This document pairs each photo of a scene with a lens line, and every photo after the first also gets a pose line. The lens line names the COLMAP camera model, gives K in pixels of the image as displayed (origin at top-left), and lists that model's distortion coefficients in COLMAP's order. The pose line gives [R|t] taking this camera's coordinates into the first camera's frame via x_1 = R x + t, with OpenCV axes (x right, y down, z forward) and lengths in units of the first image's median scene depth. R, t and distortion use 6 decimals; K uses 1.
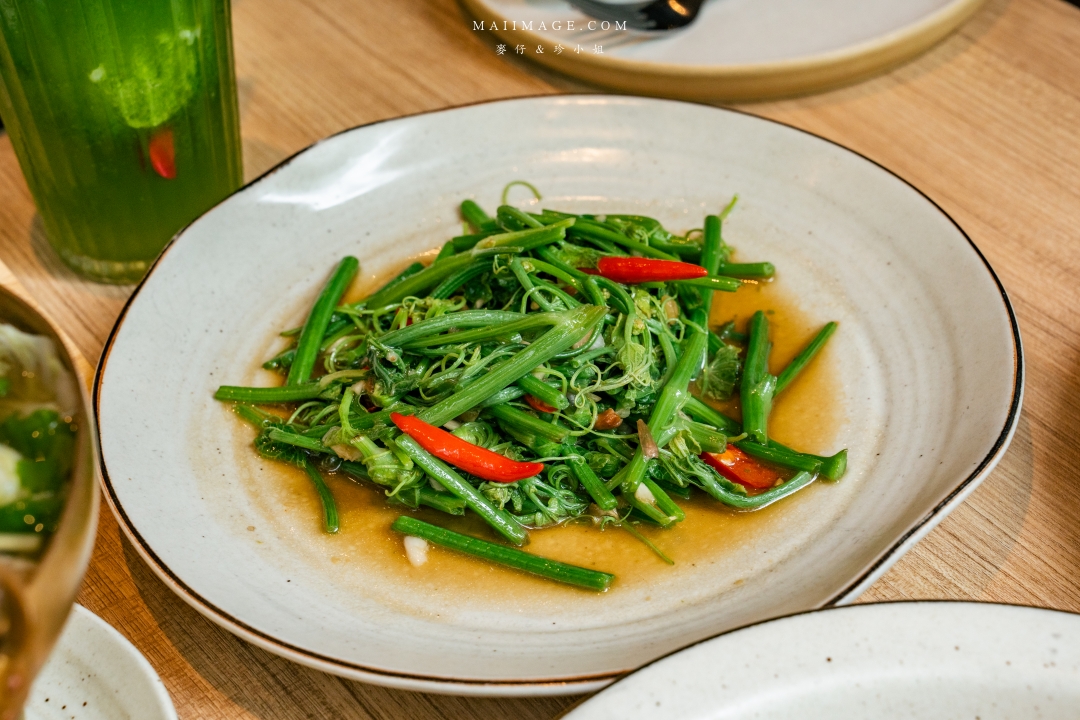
lens RADIAL K [[2115.0, 0, 544.5], [0, 2115.0, 360.8], [0, 0, 1]] dist [0.003863, 0.000000]
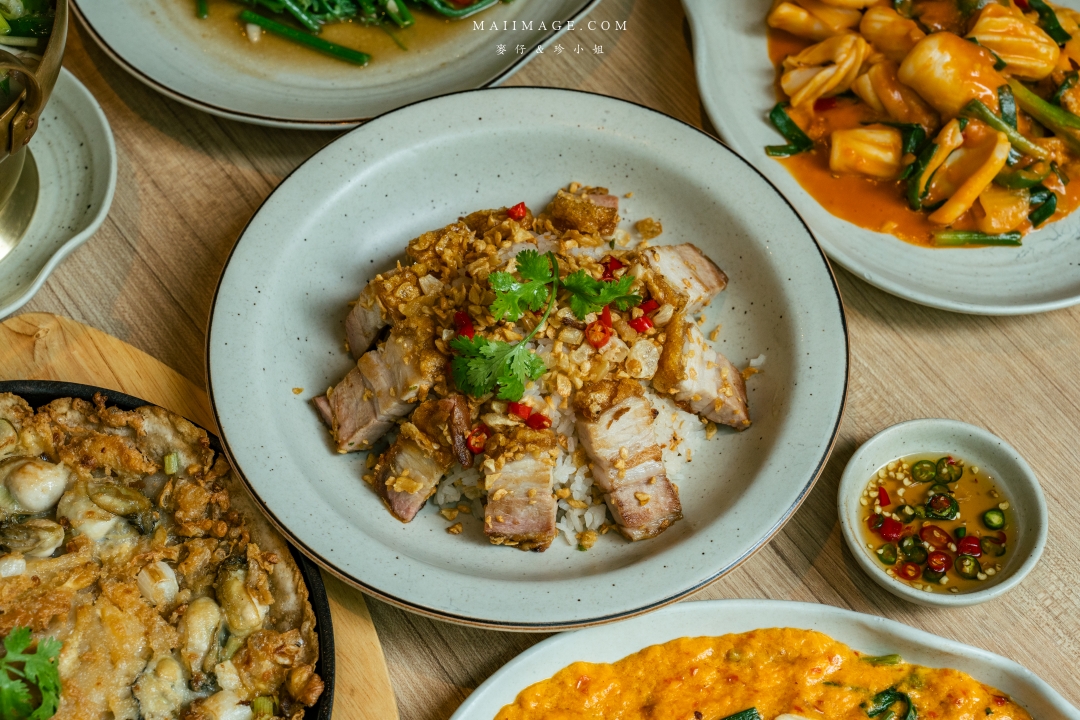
lens RADIAL K [[1963.4, 0, 537.4], [0, 1963.4, 366.8], [0, 0, 1]] dist [0.016464, 0.000000]
pose [[0.997139, 0.039758, 0.064282, 0.071763], [-0.058040, 0.947565, 0.314248, -0.157235], [-0.048418, -0.317080, 0.947162, -0.546725]]
